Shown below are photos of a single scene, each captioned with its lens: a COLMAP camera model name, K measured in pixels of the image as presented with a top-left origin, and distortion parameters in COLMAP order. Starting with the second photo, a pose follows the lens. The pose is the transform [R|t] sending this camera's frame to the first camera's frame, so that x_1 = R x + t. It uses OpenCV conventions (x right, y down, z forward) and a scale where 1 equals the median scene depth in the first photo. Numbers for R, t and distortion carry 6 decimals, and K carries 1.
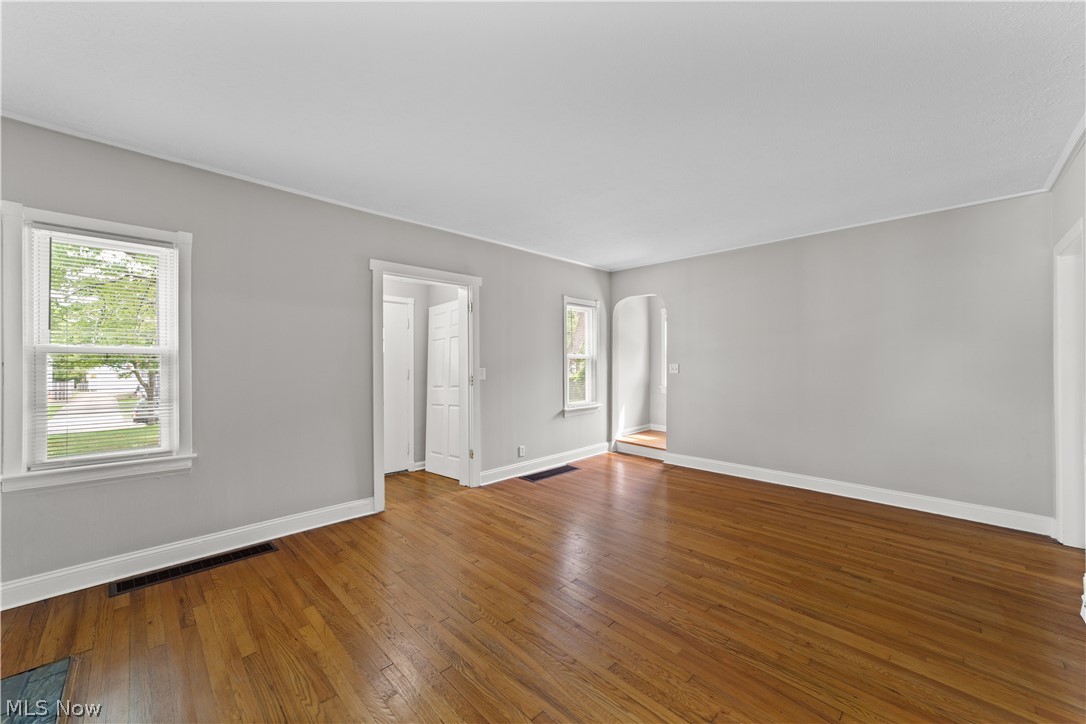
lens RADIAL K [[415.1, 0, 548.9], [0, 415.1, 364.1], [0, 0, 1]] dist [-0.001744, 0.000230]
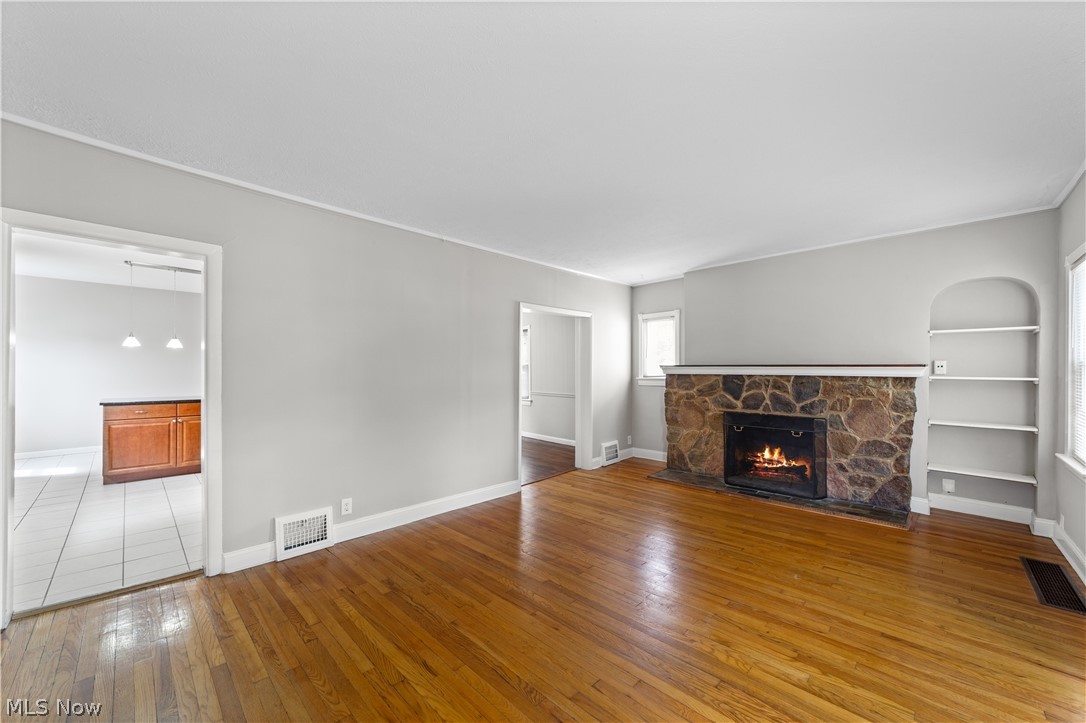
lens RADIAL K [[415.1, 0, 548.9], [0, 415.1, 363.6], [0, 0, 1]] dist [-0.001744, 0.000230]
pose [[-0.999982, -0.001292, -0.005848, 0.242733], [-0.001217, 0.999916, -0.012878, -0.009285], [0.005864, -0.012871, -0.999900, 1.364728]]
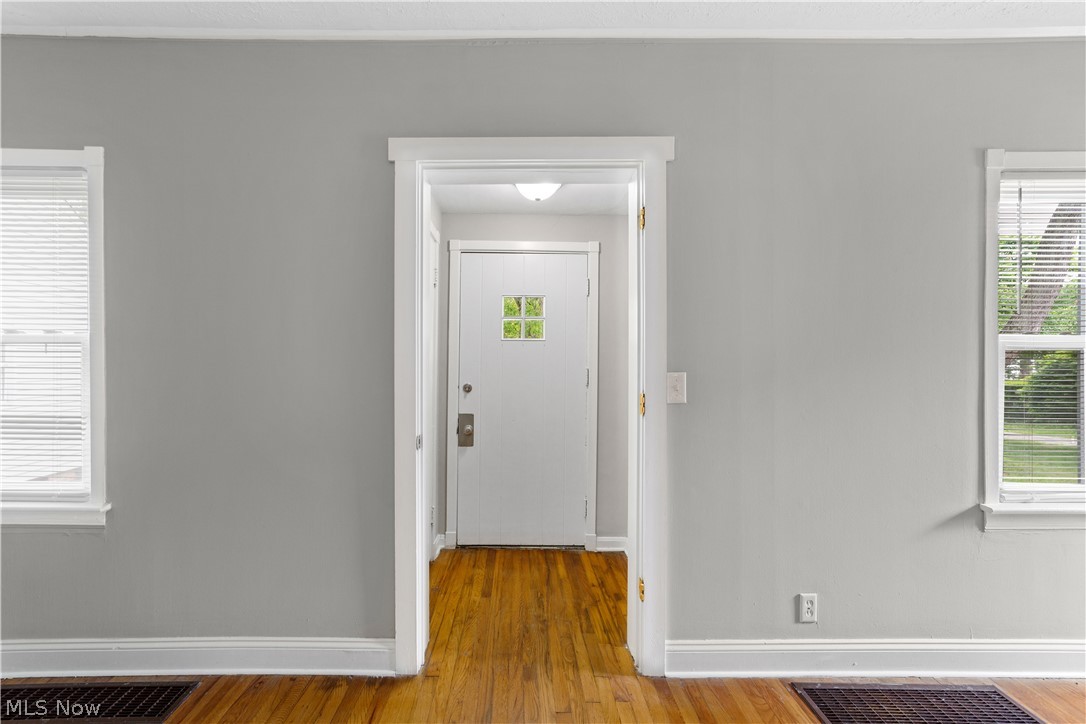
lens RADIAL K [[415.1, 0, 548.9], [0, 415.1, 364.1], [0, 0, 1]] dist [-0.001744, 0.000230]
pose [[0.707904, 0.011754, -0.706211, 0.032430], [-0.006457, 0.999927, 0.010170, -0.002399], [0.706279, -0.002640, 0.707928, 0.724709]]
